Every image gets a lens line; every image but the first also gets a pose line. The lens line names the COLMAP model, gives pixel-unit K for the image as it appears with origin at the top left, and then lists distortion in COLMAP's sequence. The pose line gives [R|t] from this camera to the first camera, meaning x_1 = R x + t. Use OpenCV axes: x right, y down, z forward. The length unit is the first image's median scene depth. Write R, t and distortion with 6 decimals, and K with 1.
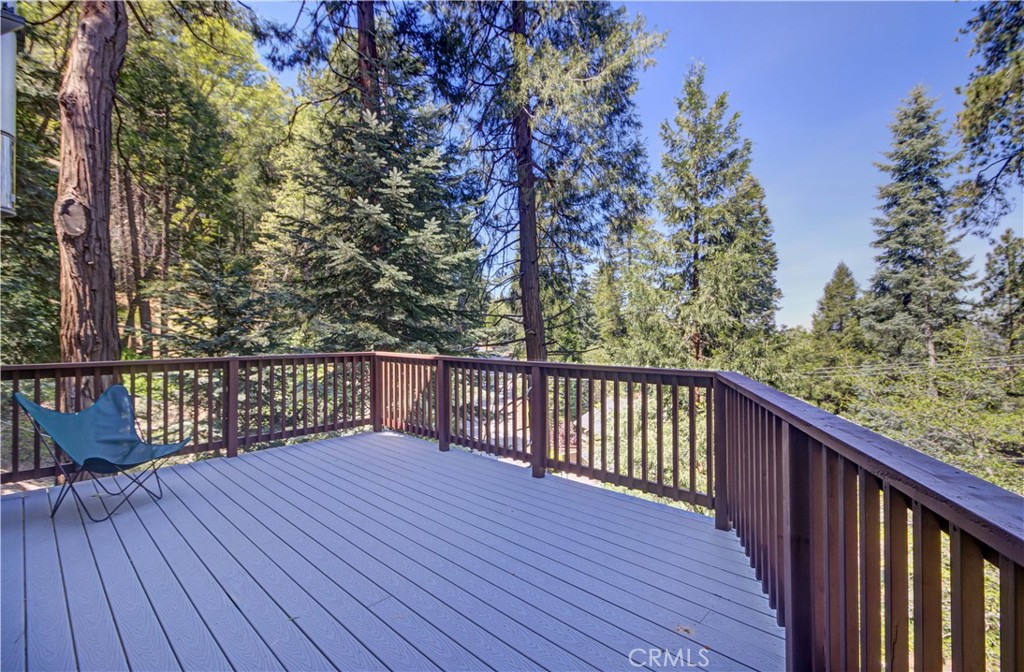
lens RADIAL K [[473.4, 0, 517.0], [0, 473.4, 333.8], [0, 0, 1]] dist [-0.002967, -0.000753]
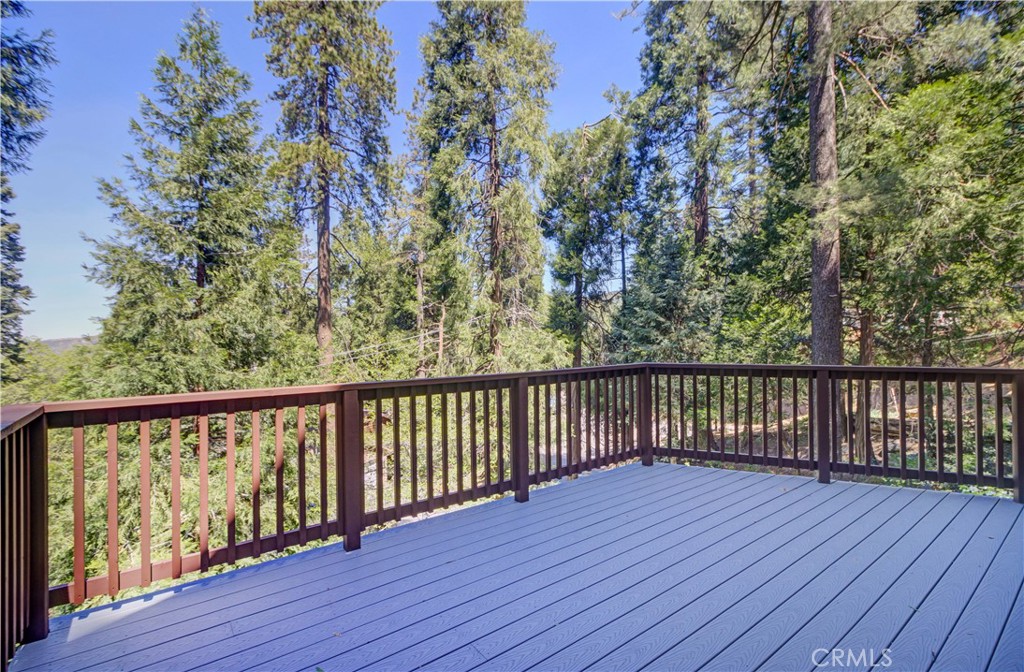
lens RADIAL K [[473.4, 0, 518.0], [0, 473.4, 338.4], [0, 0, 1]] dist [-0.002967, -0.000753]
pose [[0.146974, 0.016411, 0.989004, -0.785344], [-0.001250, 0.999865, -0.016405, 0.008450], [-0.989140, 0.001175, 0.146974, 0.794910]]
